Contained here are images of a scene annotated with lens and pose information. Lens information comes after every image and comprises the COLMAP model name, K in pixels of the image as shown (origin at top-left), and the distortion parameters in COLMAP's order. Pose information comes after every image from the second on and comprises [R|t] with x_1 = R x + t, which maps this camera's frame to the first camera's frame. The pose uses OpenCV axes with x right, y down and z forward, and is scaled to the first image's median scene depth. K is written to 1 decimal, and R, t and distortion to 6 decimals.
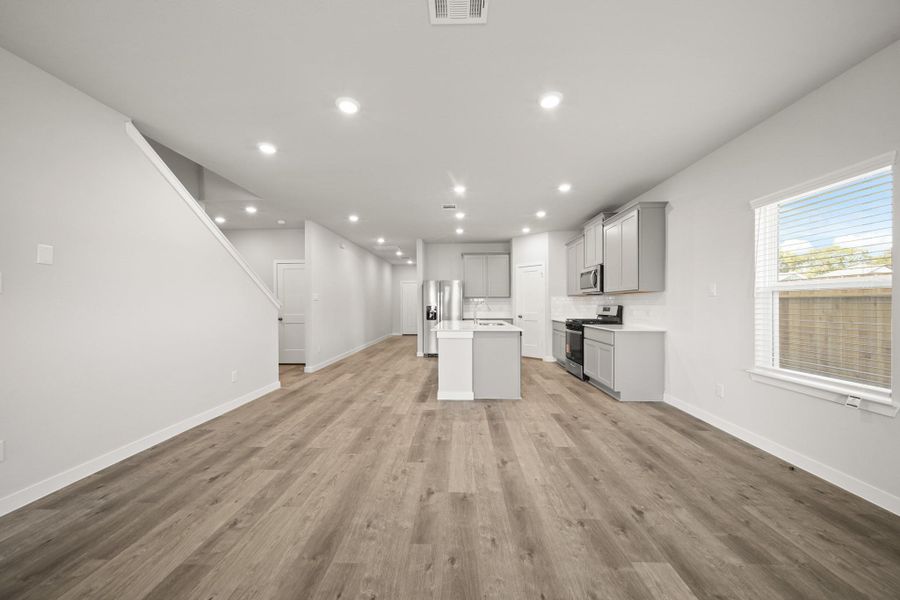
lens RADIAL K [[318.9, 0, 450.3], [0, 318.9, 303.9], [0, 0, 1]] dist [-0.000478, -0.000075]
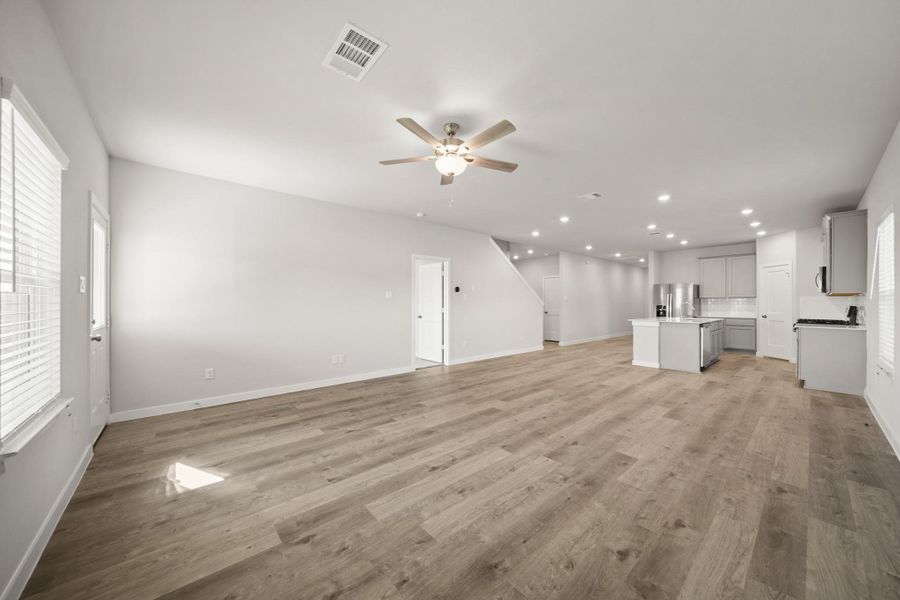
lens RADIAL K [[318.9, 0, 450.3], [0, 318.9, 303.9], [0, 0, 1]] dist [-0.000478, -0.000075]
pose [[0.685736, 0.004847, -0.727834, 0.443997], [-0.003756, 0.999988, 0.003120, -0.000567], [0.727840, 0.000594, 0.685746, -0.663345]]
